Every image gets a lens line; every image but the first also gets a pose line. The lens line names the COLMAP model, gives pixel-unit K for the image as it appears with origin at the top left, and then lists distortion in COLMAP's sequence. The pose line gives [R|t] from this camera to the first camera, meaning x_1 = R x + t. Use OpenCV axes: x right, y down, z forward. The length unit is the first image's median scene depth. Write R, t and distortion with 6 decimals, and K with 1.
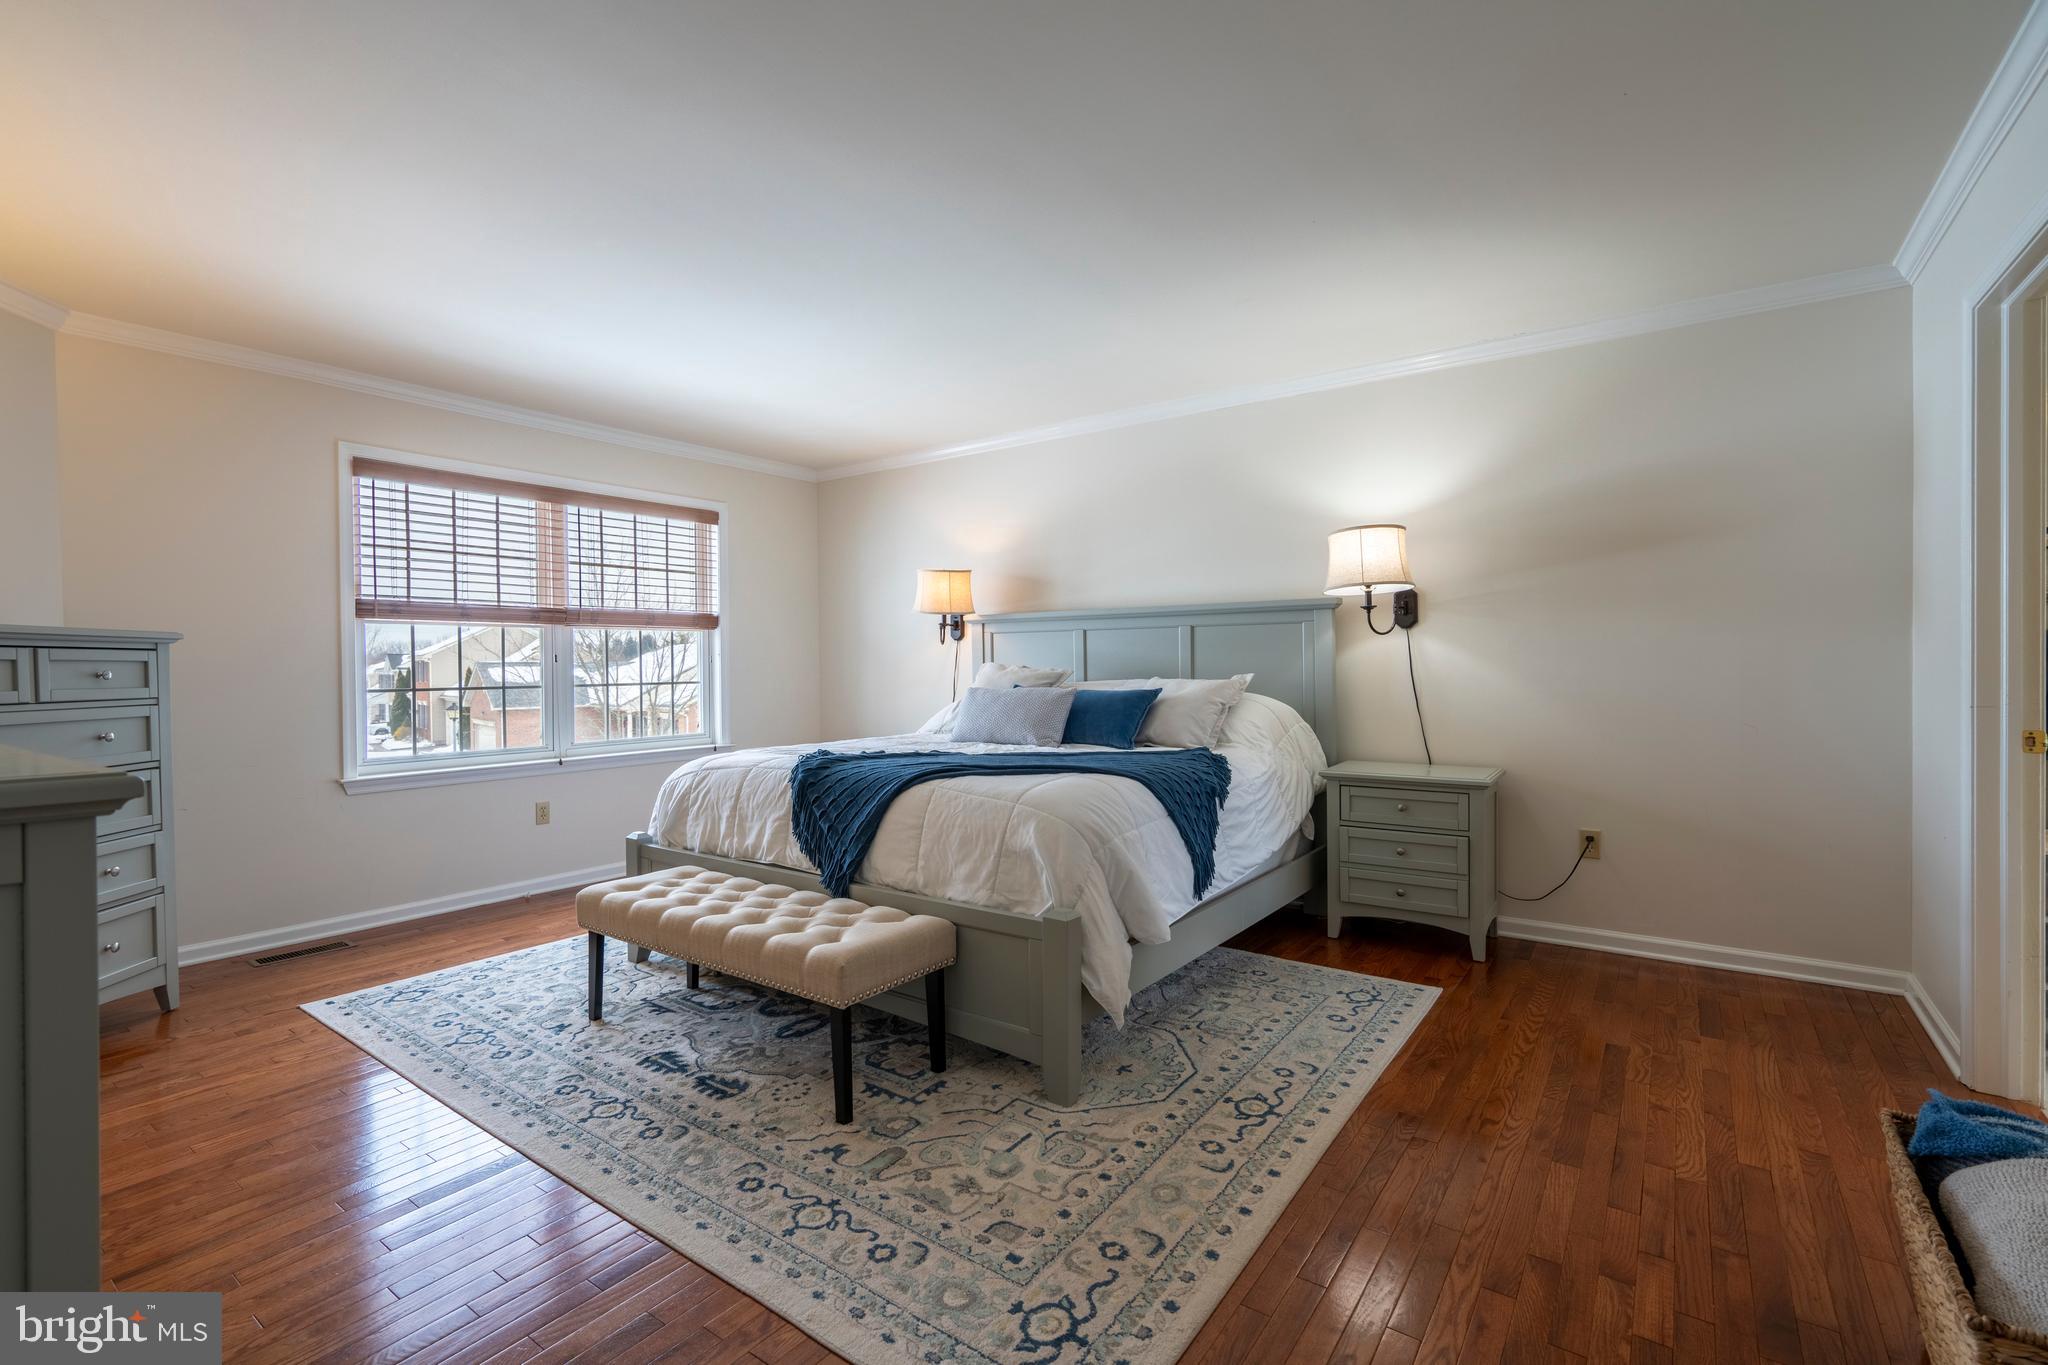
lens RADIAL K [[954.6, 0, 997.9], [0, 954.6, 676.6], [0, 0, 1]] dist [-0.008061, 0.000636]
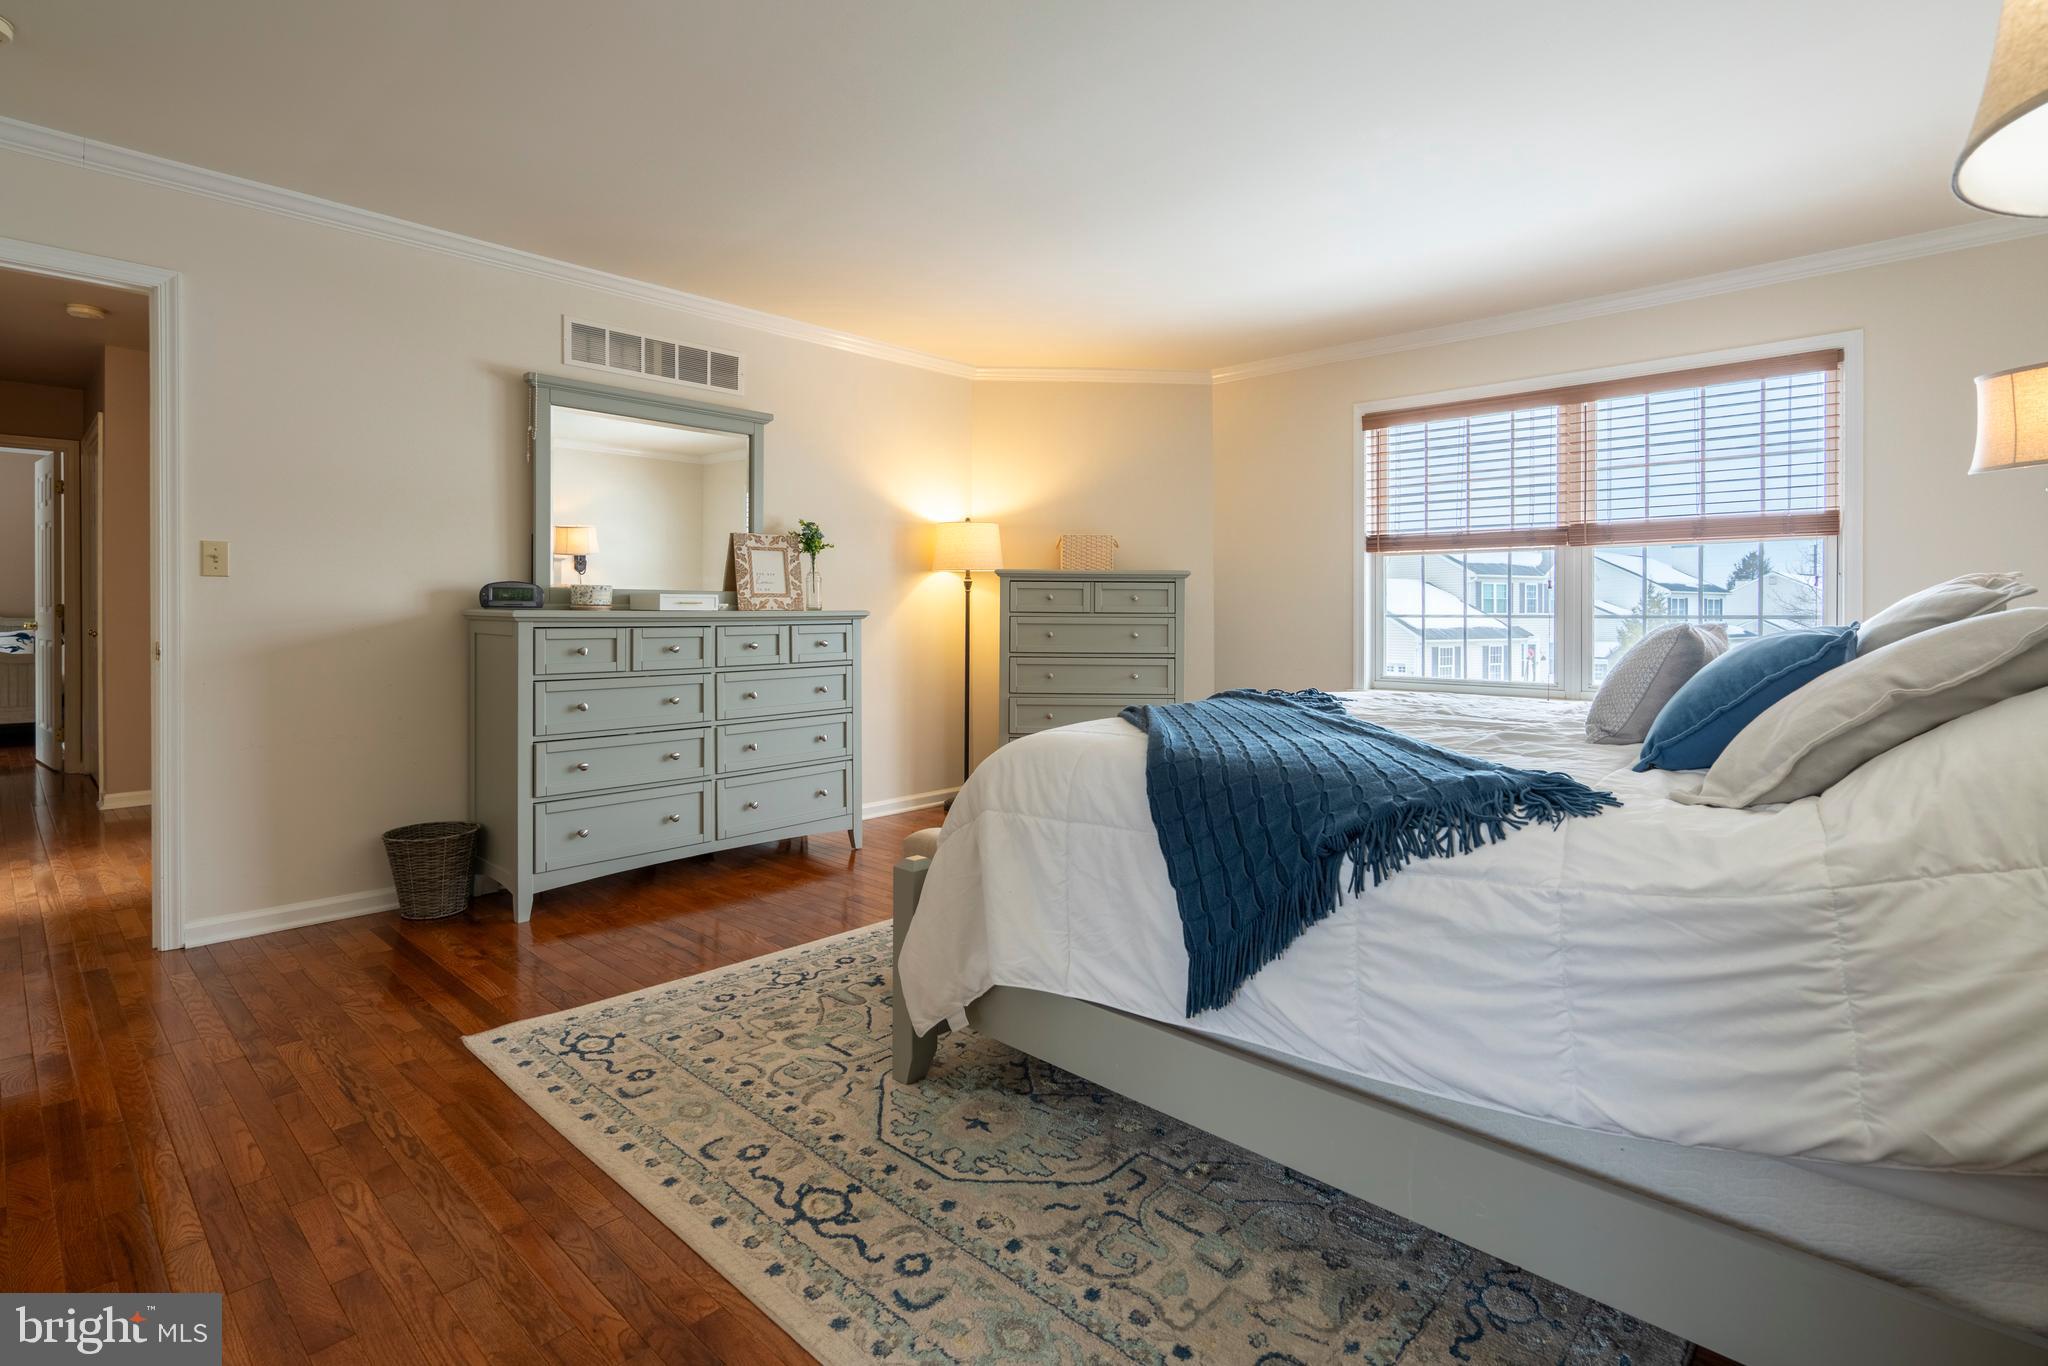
lens RADIAL K [[993.0, 0, 1024.0], [0, 993.0, 616.8], [0, 0, 1]] dist [-0.003602, -0.000423]
pose [[-0.136719, 0.011881, -0.990539, 0.766454], [-0.017558, 0.999742, 0.014414, 0.009158], [0.990454, 0.019362, -0.136475, 0.988488]]
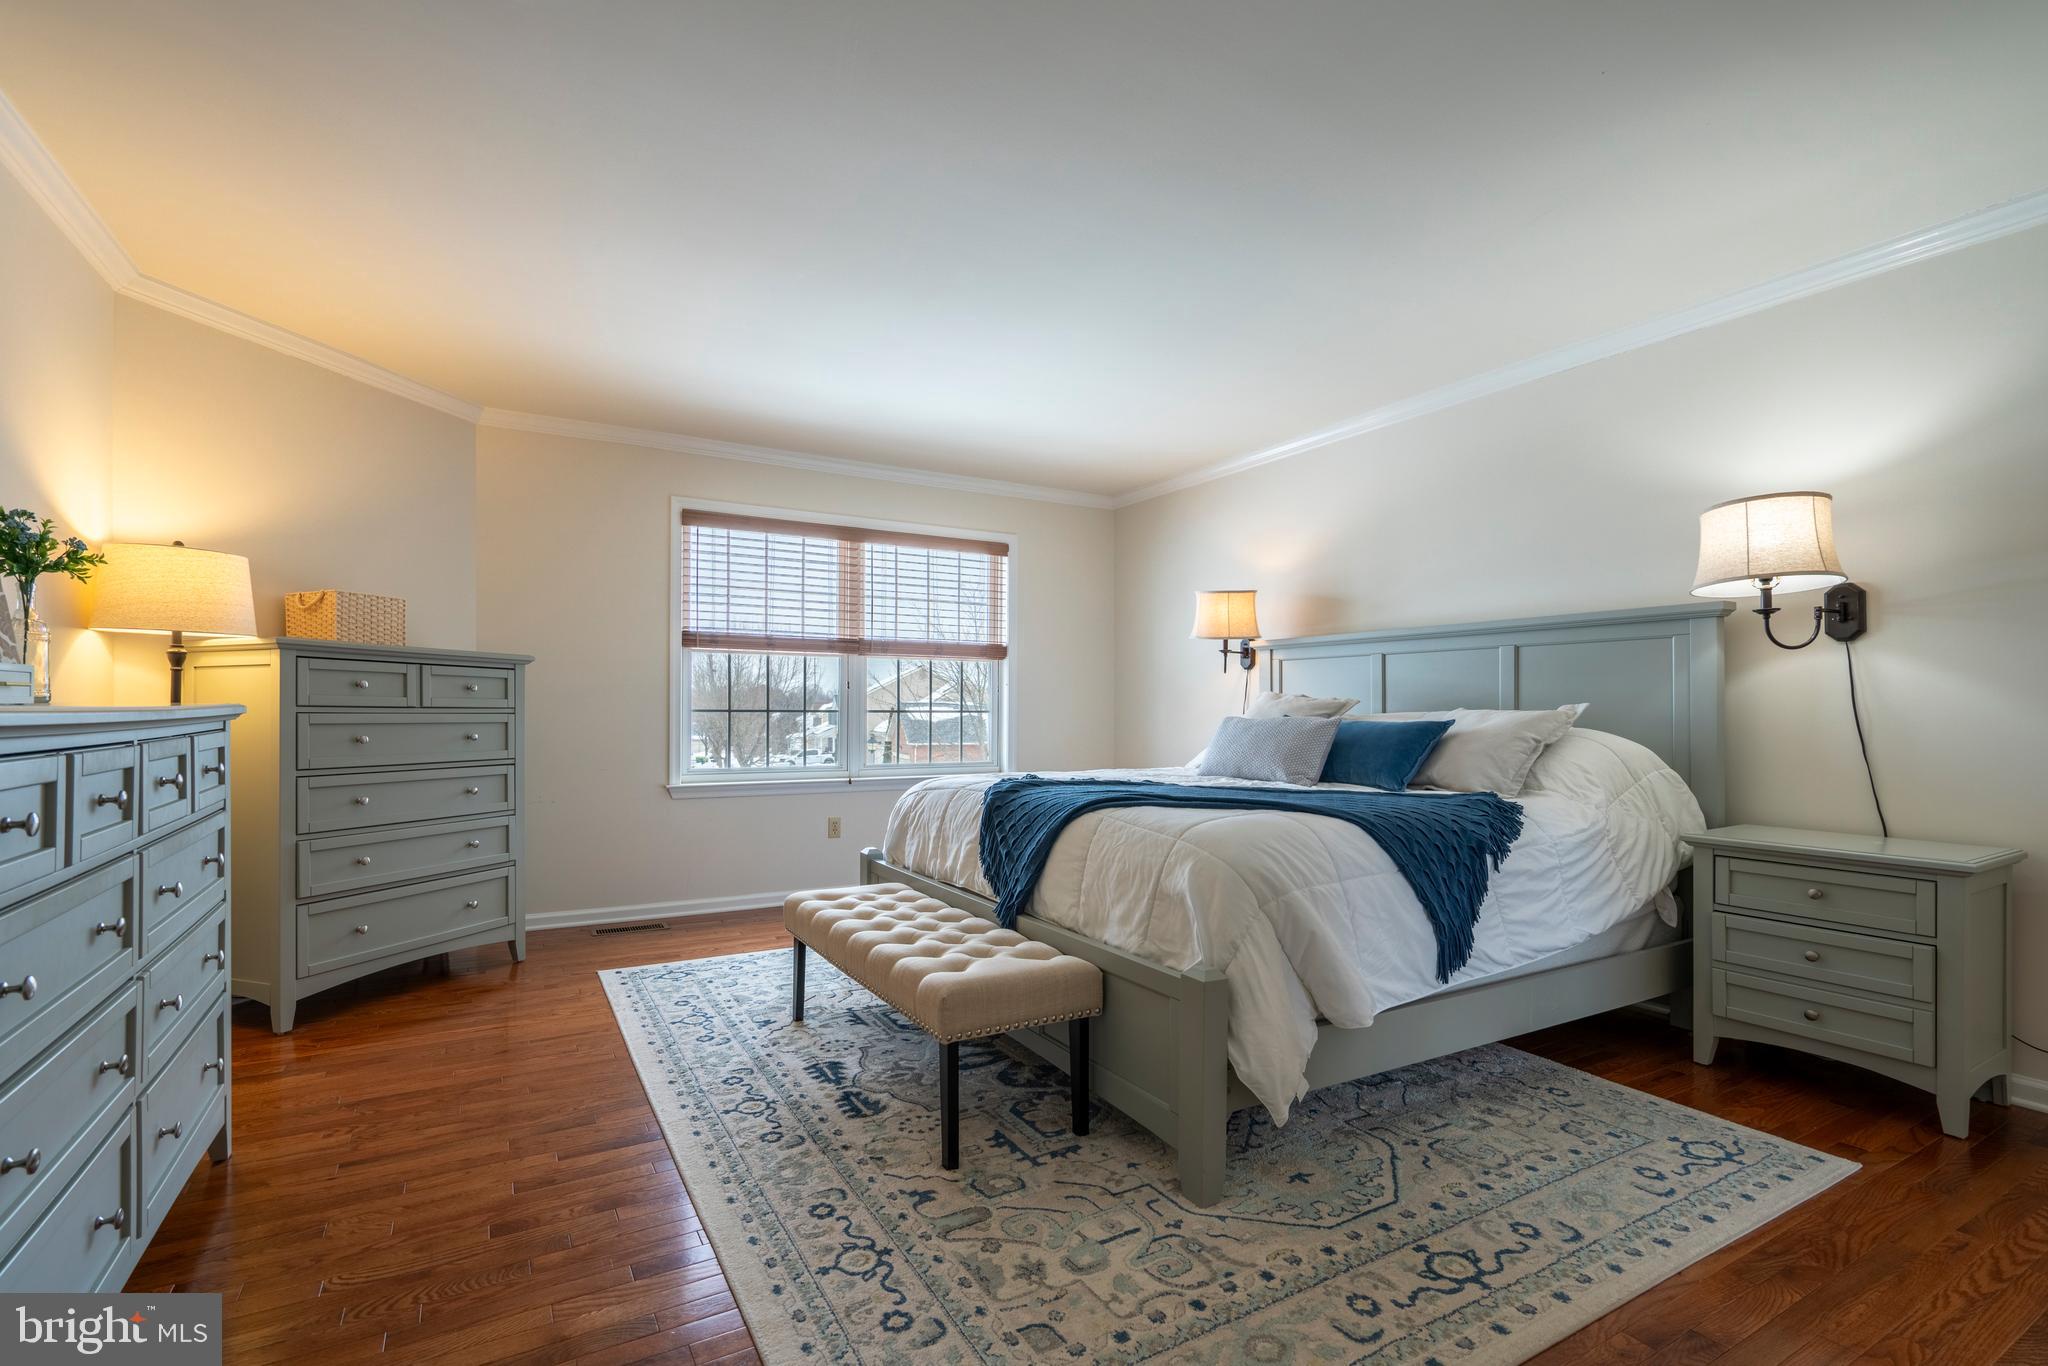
lens RADIAL K [[947.0, 0, 982.9], [0, 947.0, 711.0], [0, 0, 1]] dist [-0.012206, 0.008346]
pose [[0.907817, 0.013878, -0.419136, 0.190201], [-0.019133, 0.999782, -0.008336, 0.025401], [0.418929, 0.015587, 0.907885, 0.136909]]
